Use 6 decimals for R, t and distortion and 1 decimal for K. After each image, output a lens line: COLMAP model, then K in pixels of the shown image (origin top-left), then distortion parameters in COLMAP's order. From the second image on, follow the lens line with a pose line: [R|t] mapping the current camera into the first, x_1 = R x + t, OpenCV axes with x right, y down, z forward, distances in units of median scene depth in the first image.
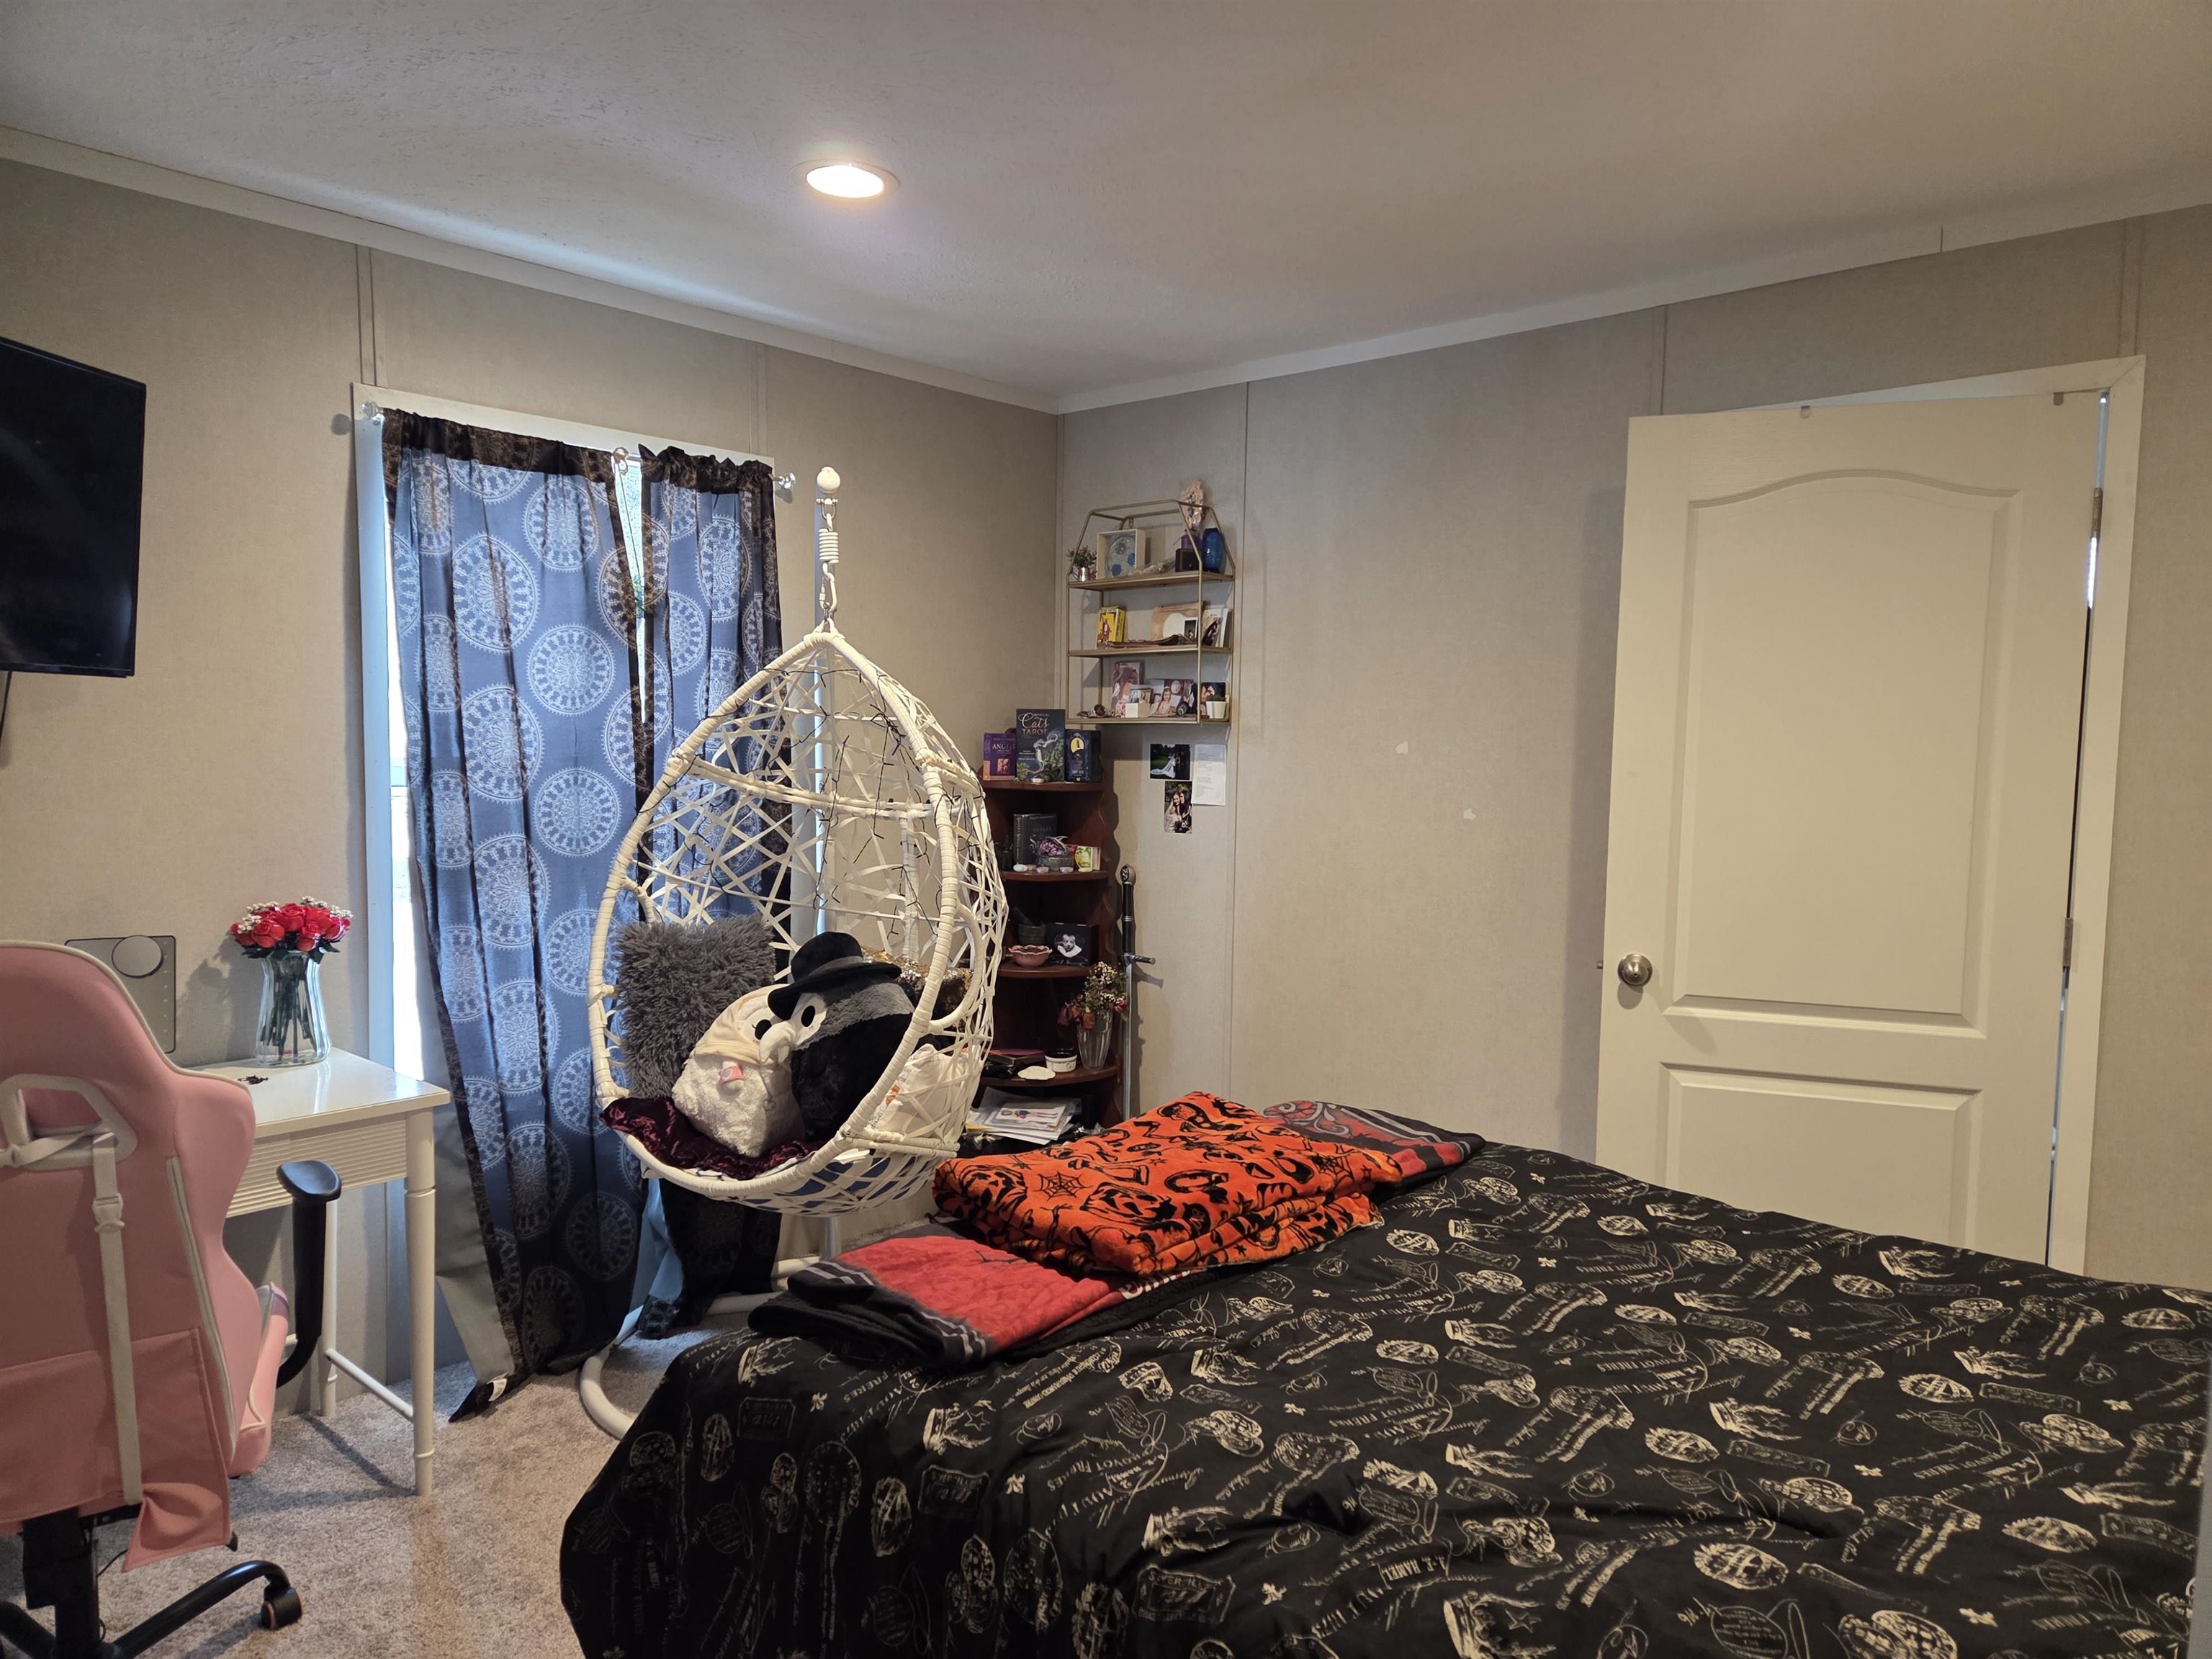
lens RADIAL K [[1489.6, 0, 1094.9], [0, 1489.6, 832.5], [0, 0, 1]] dist [0.068628, -0.052274]
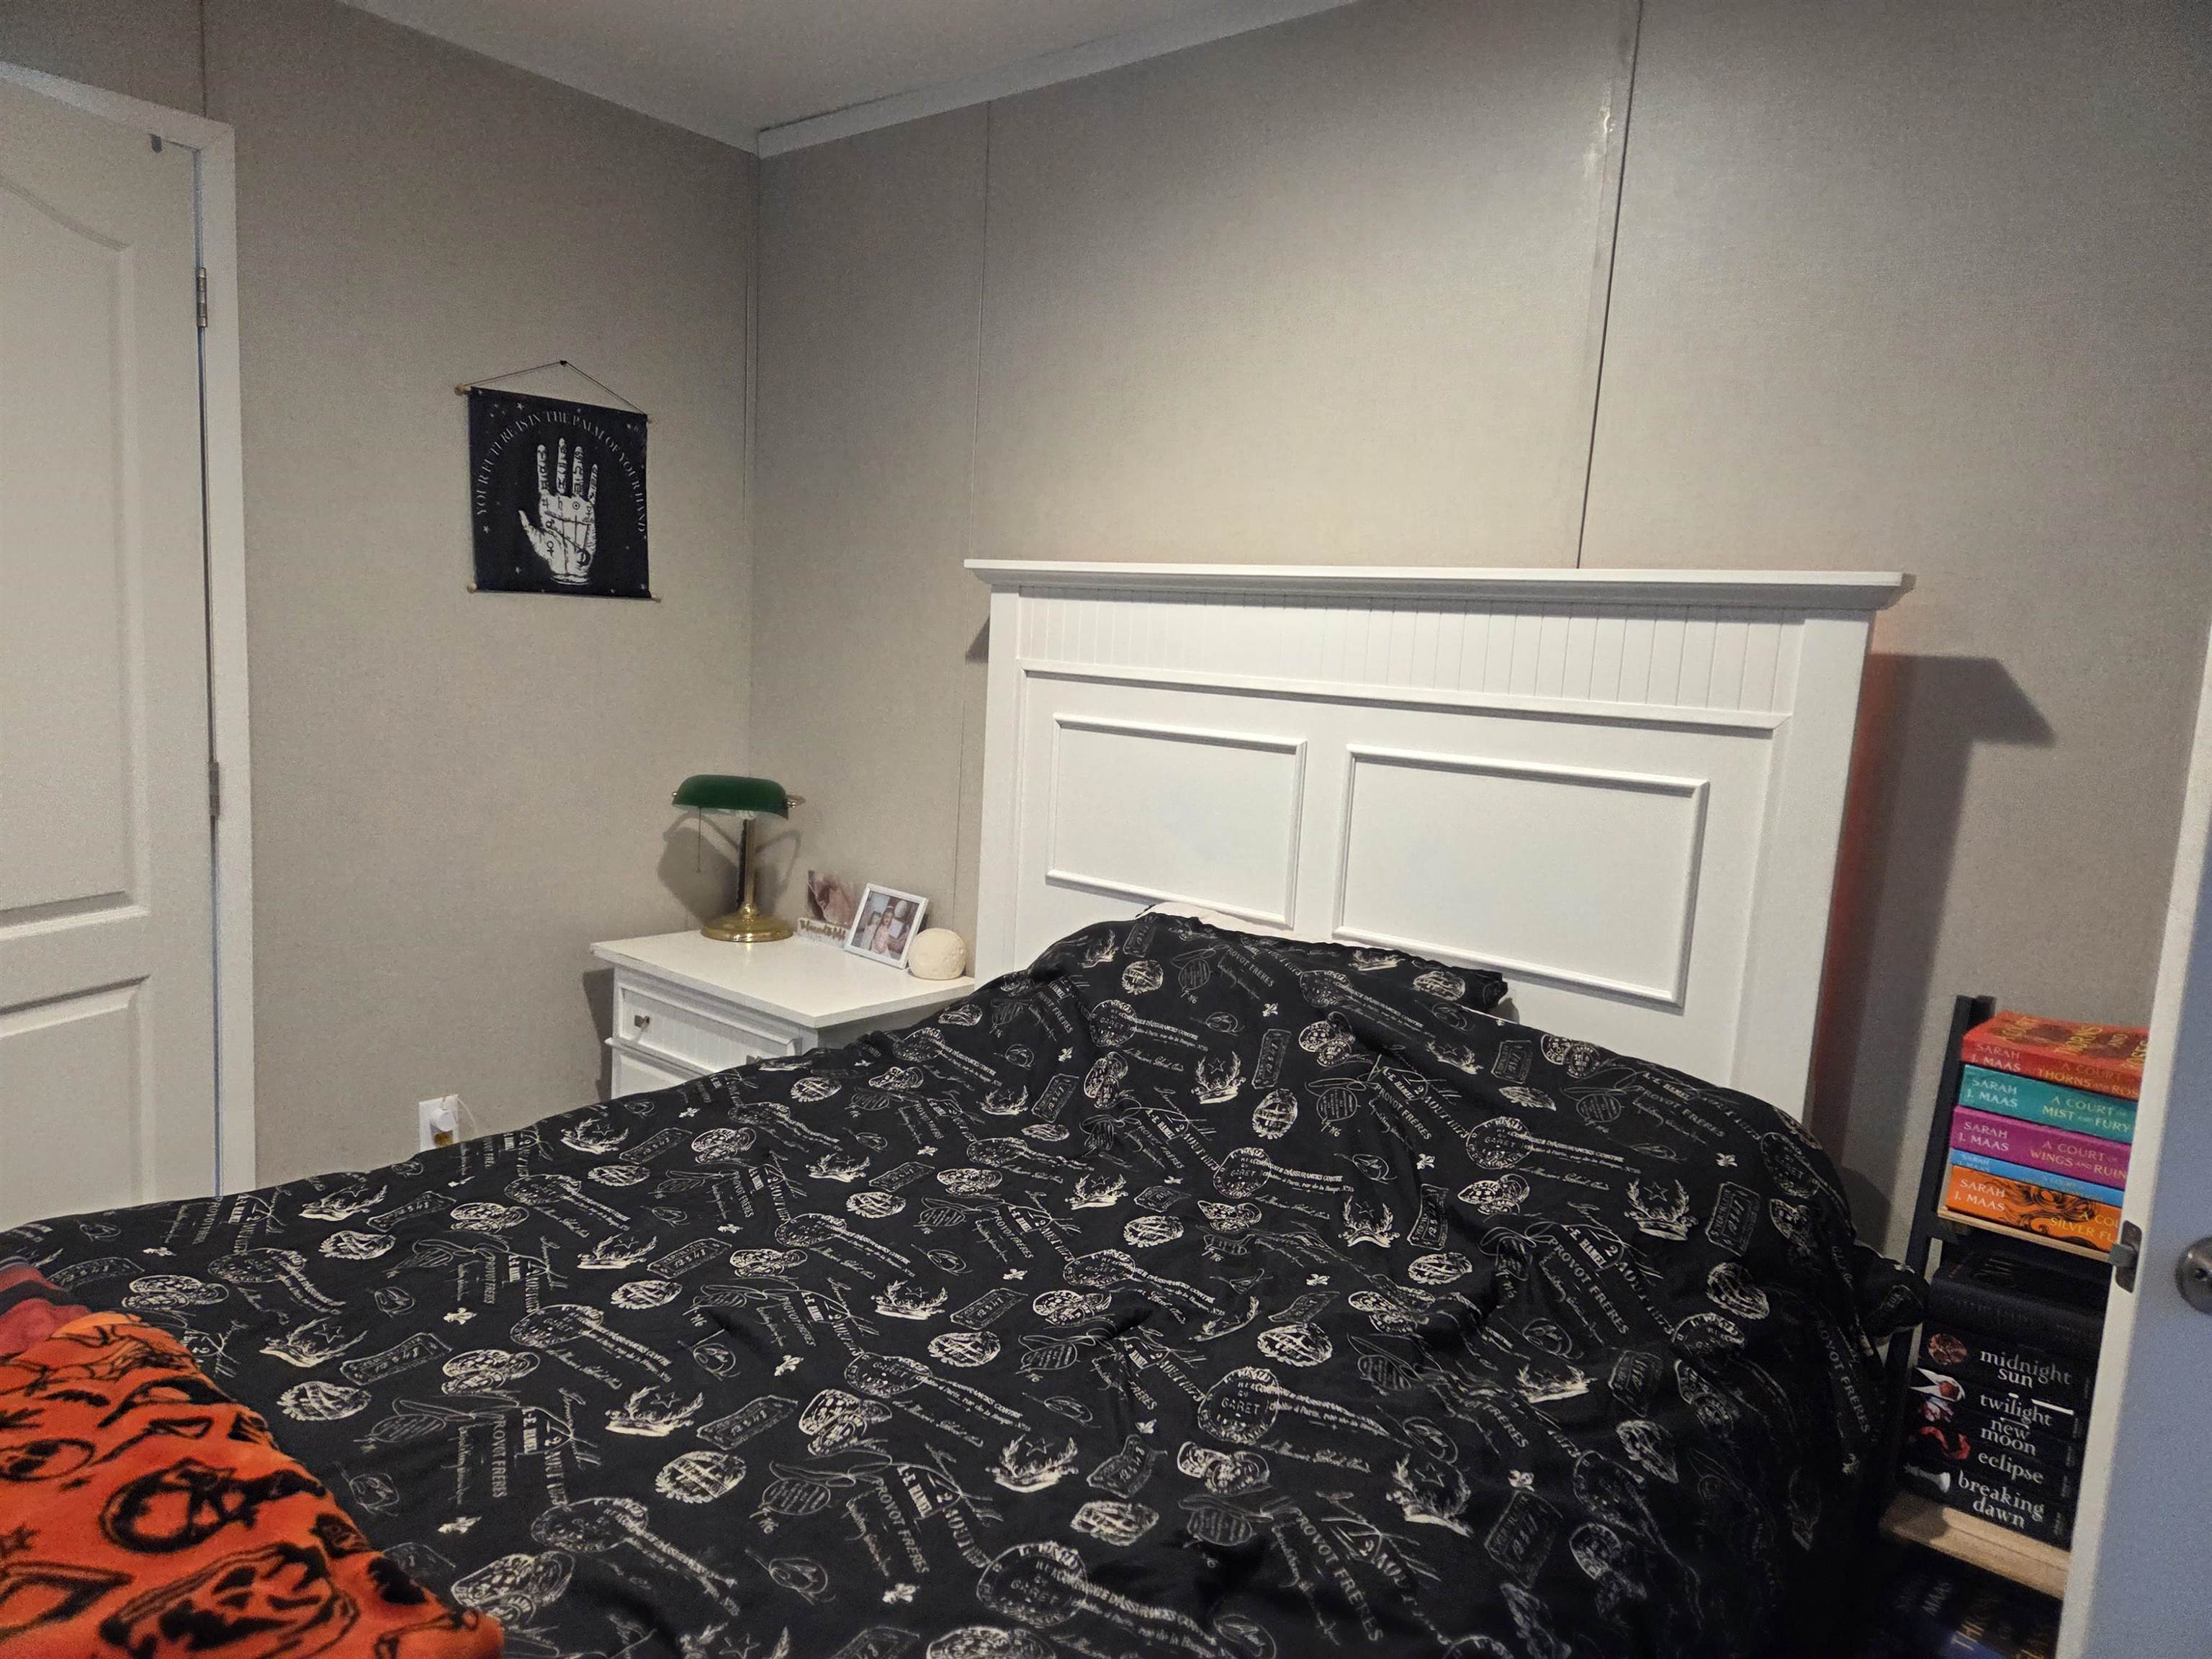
lens RADIAL K [[1489.6, 0, 1093.7], [0, 1489.6, 835.3], [0, 0, 1]] dist [0.068628, -0.052274]
pose [[-0.052316, -0.146605, 0.987811, -0.376160], [0.009922, 0.989040, 0.147313, -0.037742], [-0.998581, 0.017508, -0.050288, 0.727685]]
